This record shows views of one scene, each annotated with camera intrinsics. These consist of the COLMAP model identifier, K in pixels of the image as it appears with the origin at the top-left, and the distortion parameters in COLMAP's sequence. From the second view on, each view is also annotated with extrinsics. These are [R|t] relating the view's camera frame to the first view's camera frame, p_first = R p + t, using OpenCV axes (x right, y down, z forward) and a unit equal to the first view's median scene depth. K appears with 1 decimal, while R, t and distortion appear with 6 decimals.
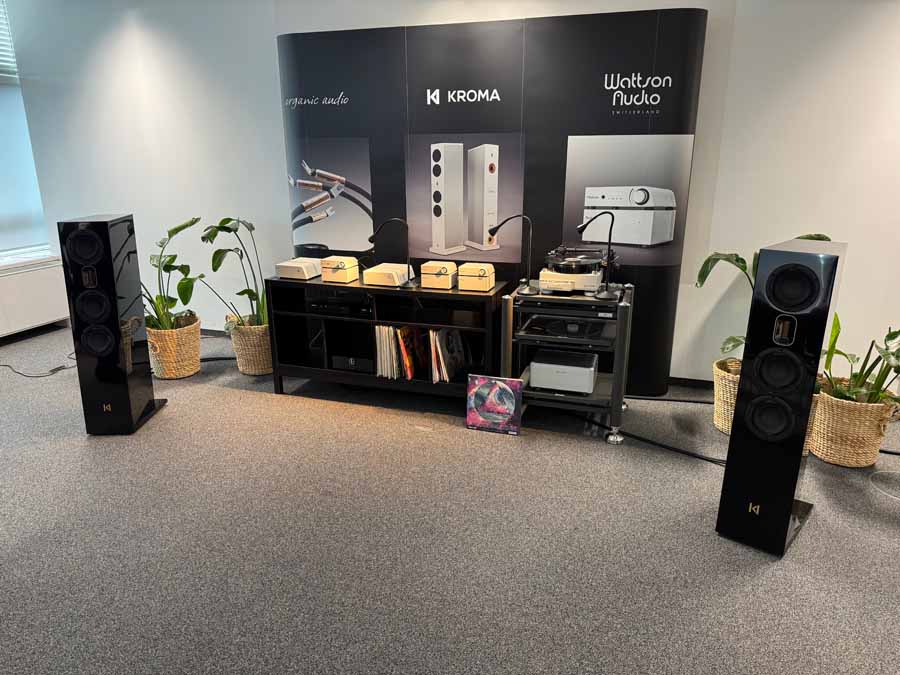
lens RADIAL K [[646.8, 0, 450.0], [0, 646.8, 337.5], [0, 0, 1]] dist [-0.000680, -0.001644]
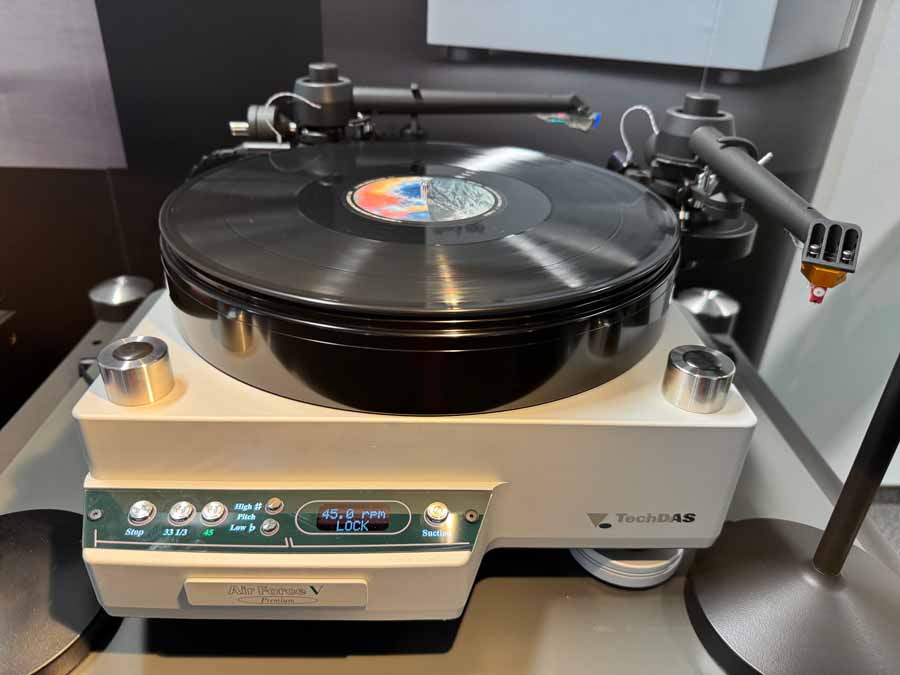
lens RADIAL K [[646.8, 0, 450.0], [0, 646.8, 337.5], [0, 0, 1]] dist [-0.000680, -0.001644]
pose [[0.945609, -0.118767, 0.302848, 0.146574], [0.045686, 0.970229, 0.237840, -0.114361], [-0.322080, -0.211068, 0.922884, 0.827230]]
